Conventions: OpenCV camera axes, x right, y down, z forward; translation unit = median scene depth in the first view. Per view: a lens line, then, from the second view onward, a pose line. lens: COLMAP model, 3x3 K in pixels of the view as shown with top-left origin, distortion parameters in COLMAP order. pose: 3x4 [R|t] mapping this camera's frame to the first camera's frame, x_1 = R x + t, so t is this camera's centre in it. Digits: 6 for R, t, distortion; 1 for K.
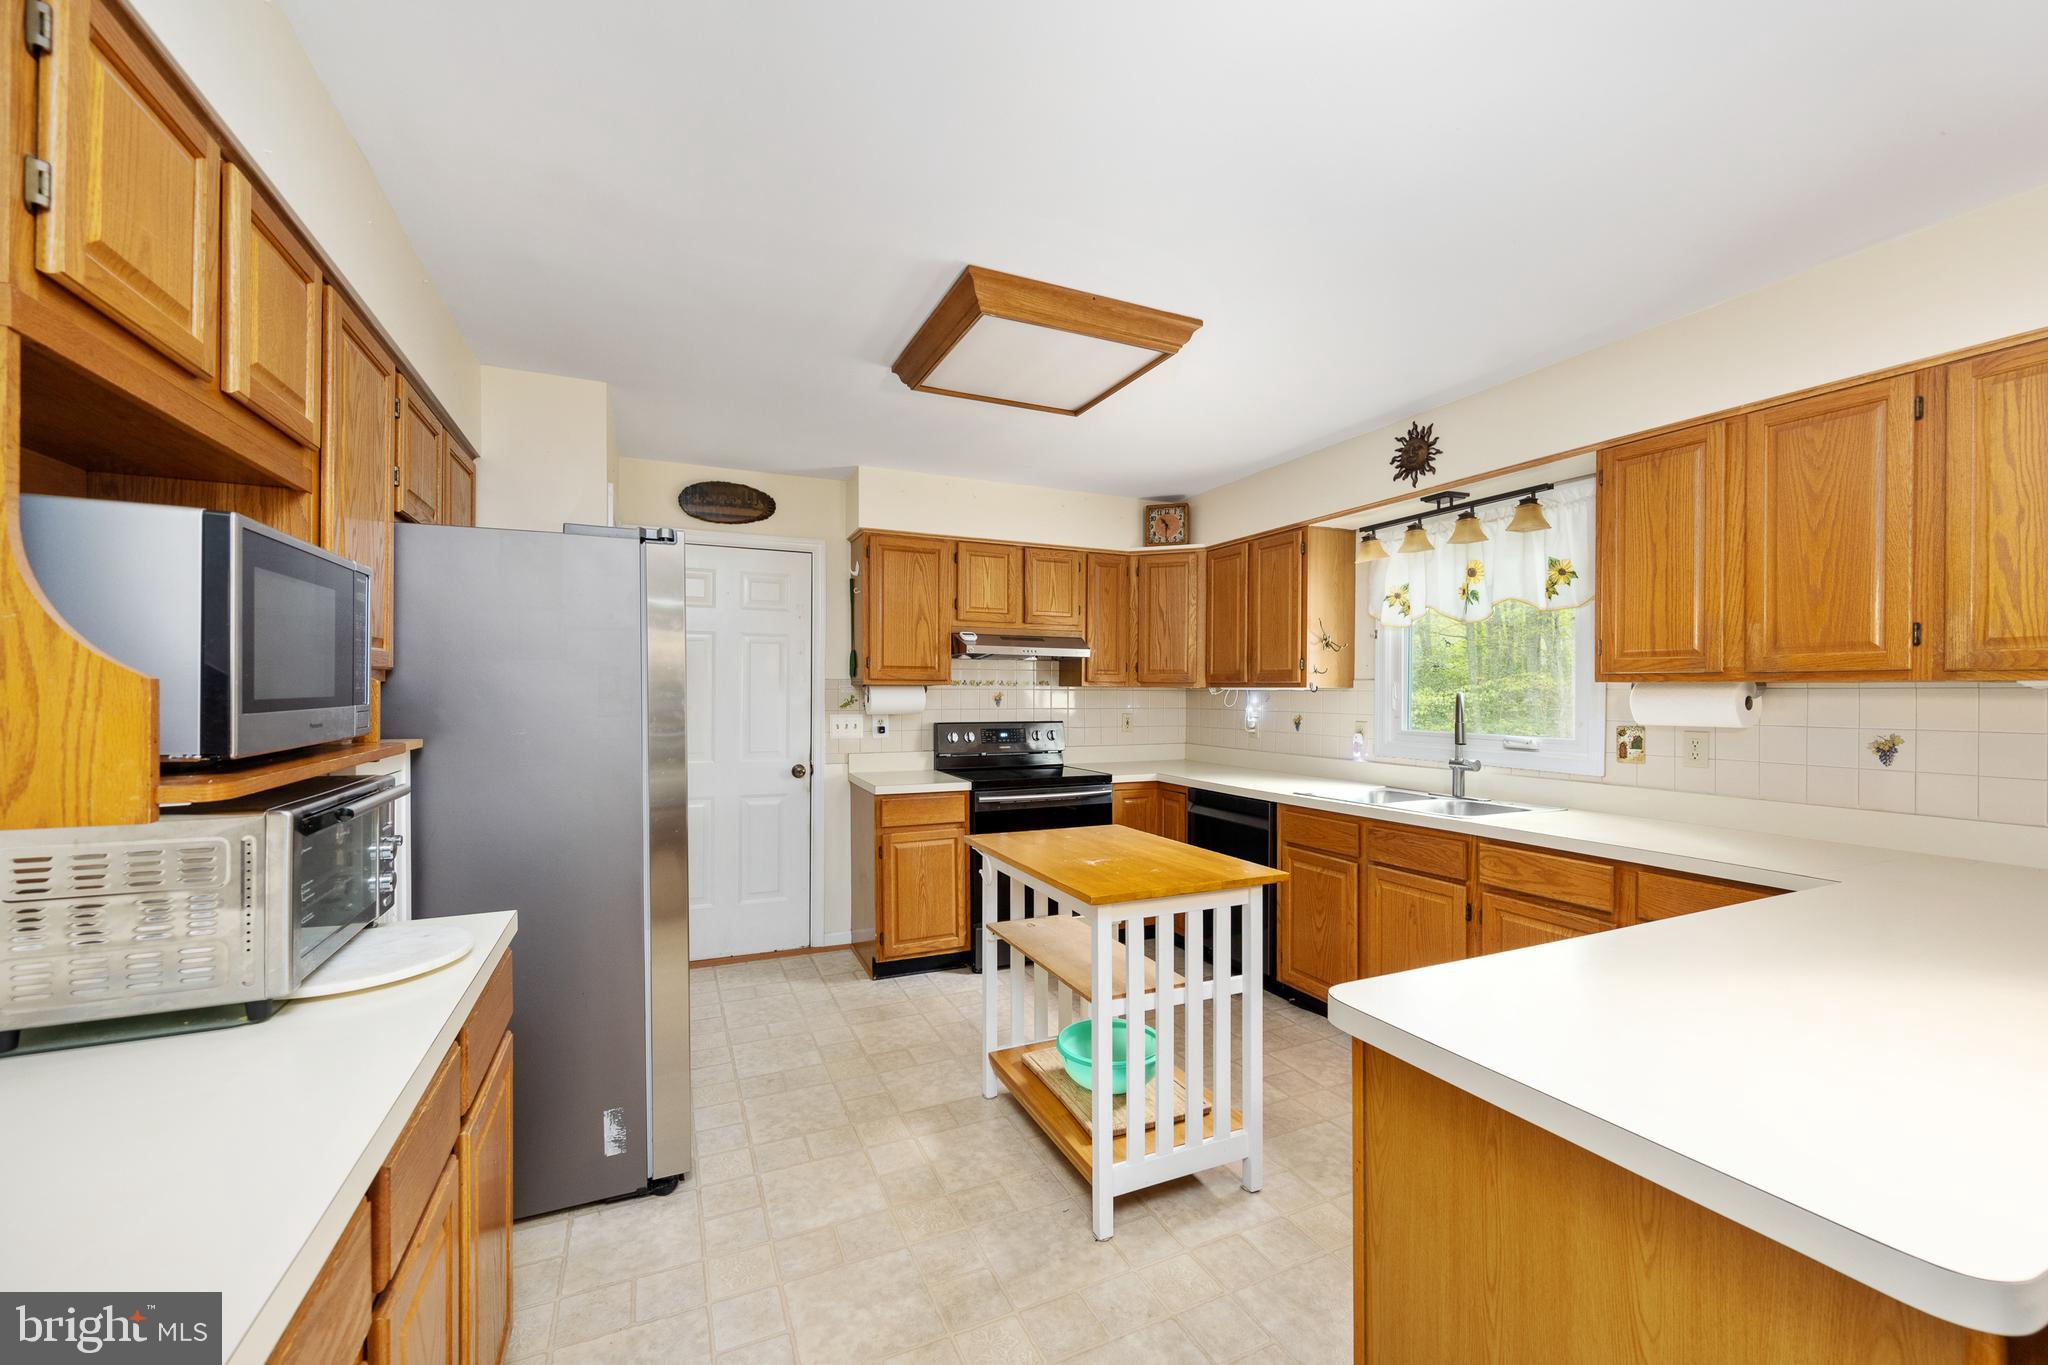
lens RADIAL K [[817.3, 0, 1024.0], [0, 817.3, 682.5], [0, 0, 1]] dist [-0.000692, -0.000089]
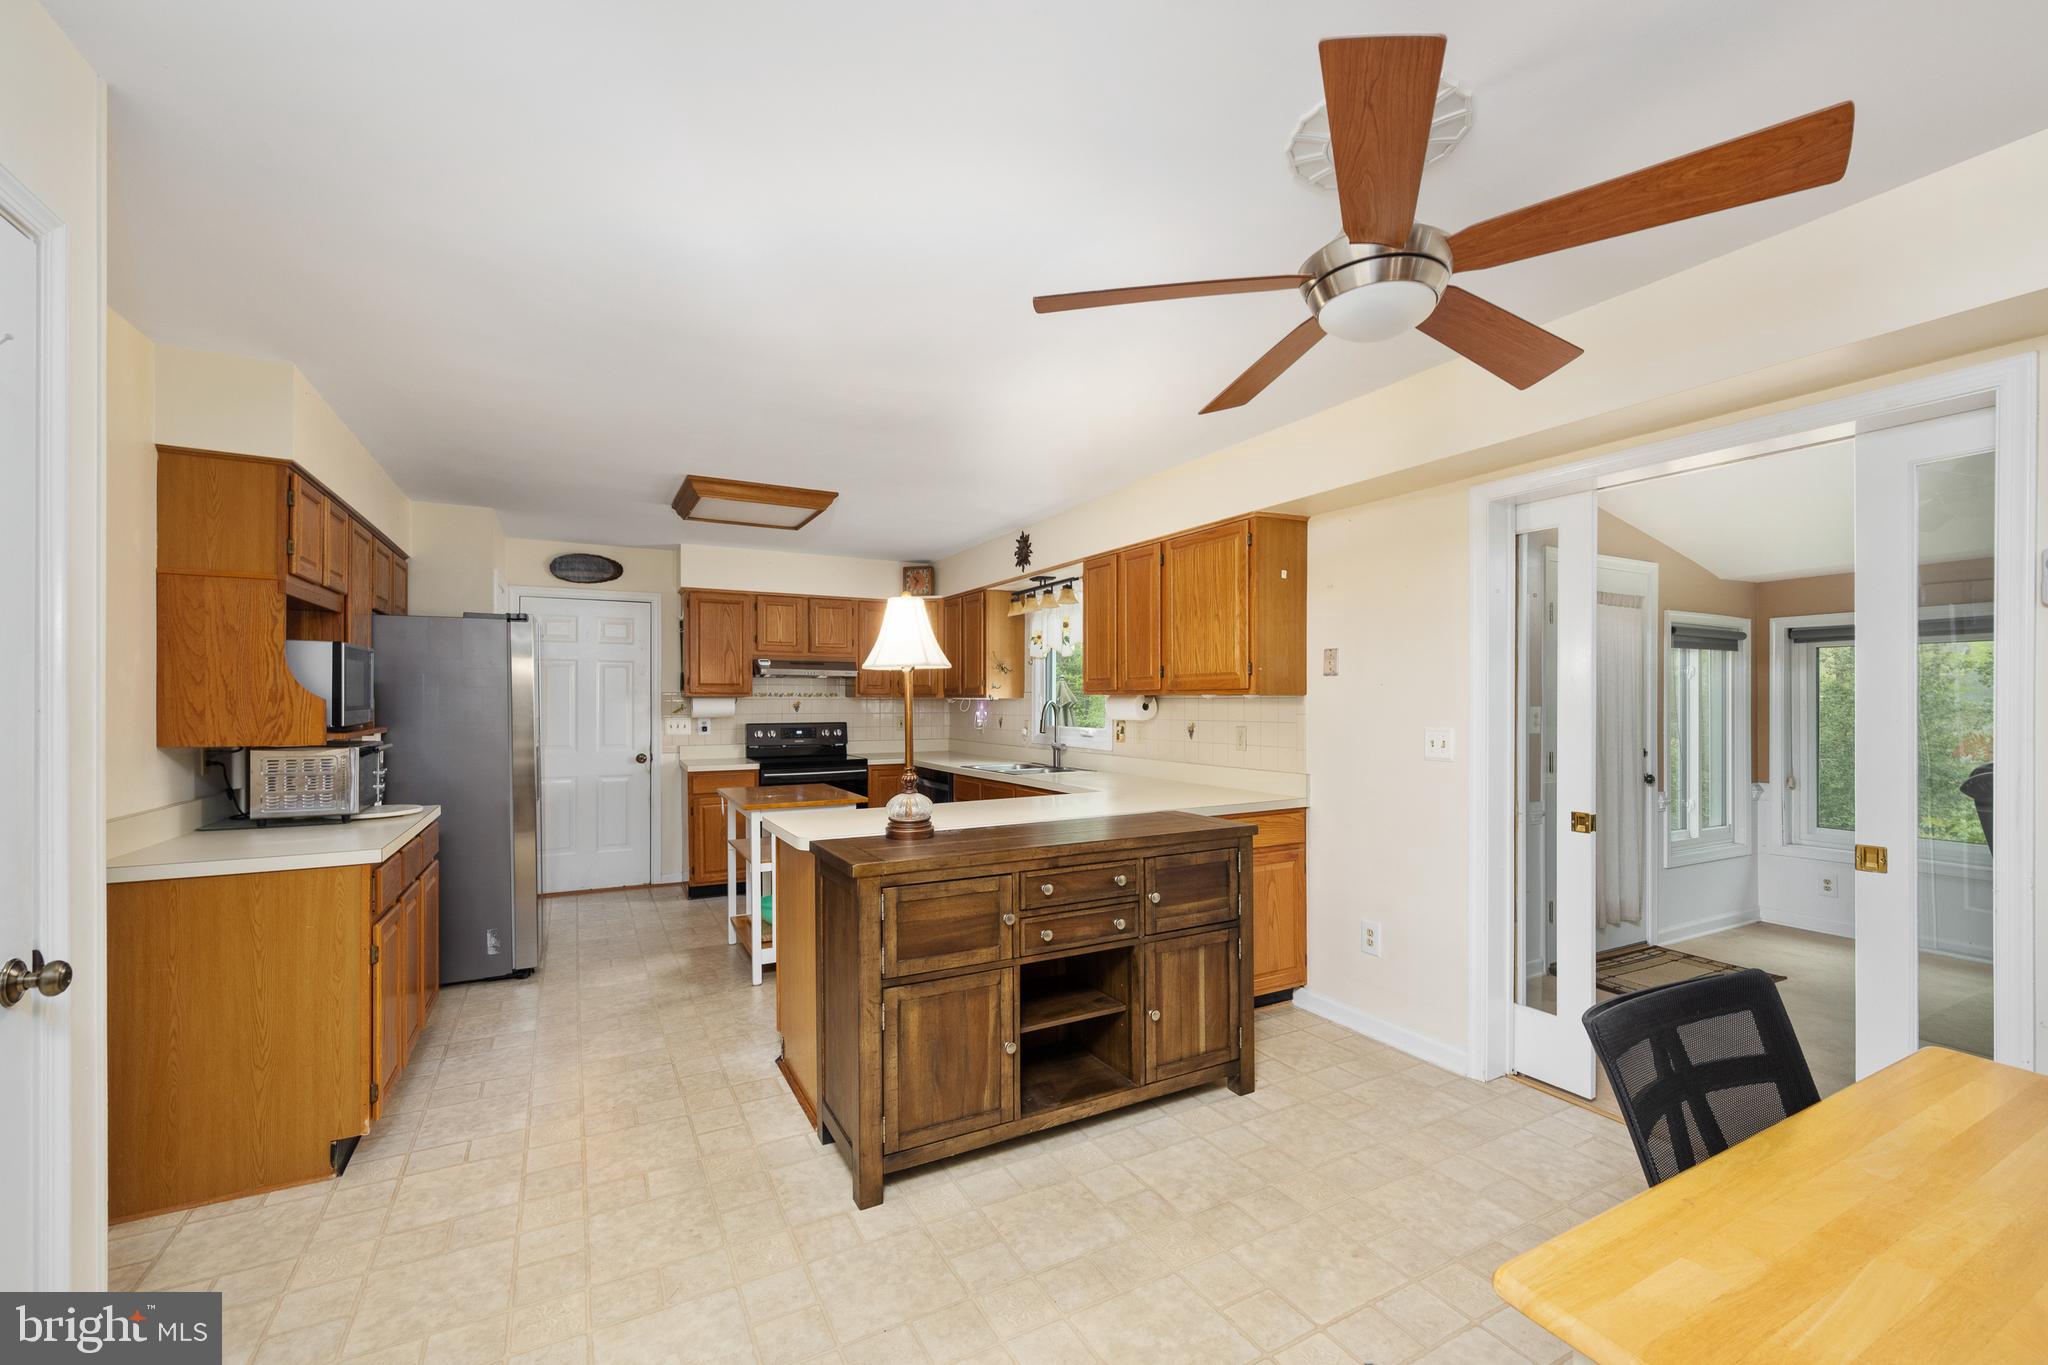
lens RADIAL K [[852.4, 0, 1035.2], [0, 852.4, 689.6], [0, 0, 1]] dist [-0.000910, -0.000070]
pose [[0.997442, -0.002505, 0.071439, 0.315139], [0.002497, 0.999997, 0.000192, -0.008767], [-0.071439, -0.000013, 0.997445, -0.543446]]
